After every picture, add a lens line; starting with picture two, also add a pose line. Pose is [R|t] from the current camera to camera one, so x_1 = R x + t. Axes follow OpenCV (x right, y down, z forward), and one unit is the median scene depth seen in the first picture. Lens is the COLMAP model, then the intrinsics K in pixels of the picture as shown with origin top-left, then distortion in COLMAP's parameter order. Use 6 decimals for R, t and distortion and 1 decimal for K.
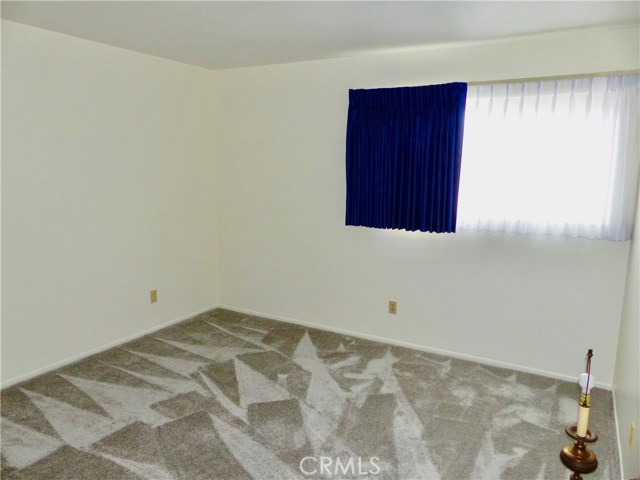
lens RADIAL K [[482.1, 0, 316.6], [0, 482.1, 238.3], [0, 0, 1]] dist [-0.025209, 0.025813]
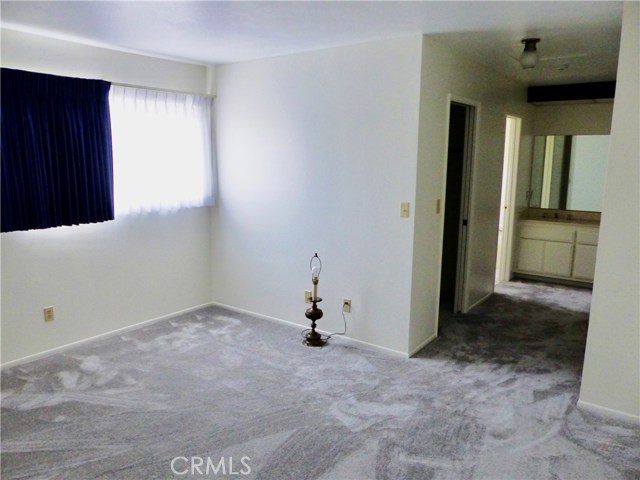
lens RADIAL K [[482.1, 0, 320.3], [0, 482.1, 242.4], [0, 0, 1]] dist [-0.025209, 0.025813]
pose [[0.116669, -0.184237, 0.975933, -0.870733], [0.153039, 0.974242, 0.165623, -0.082968], [-0.981309, 0.130032, 0.141860, 0.472767]]
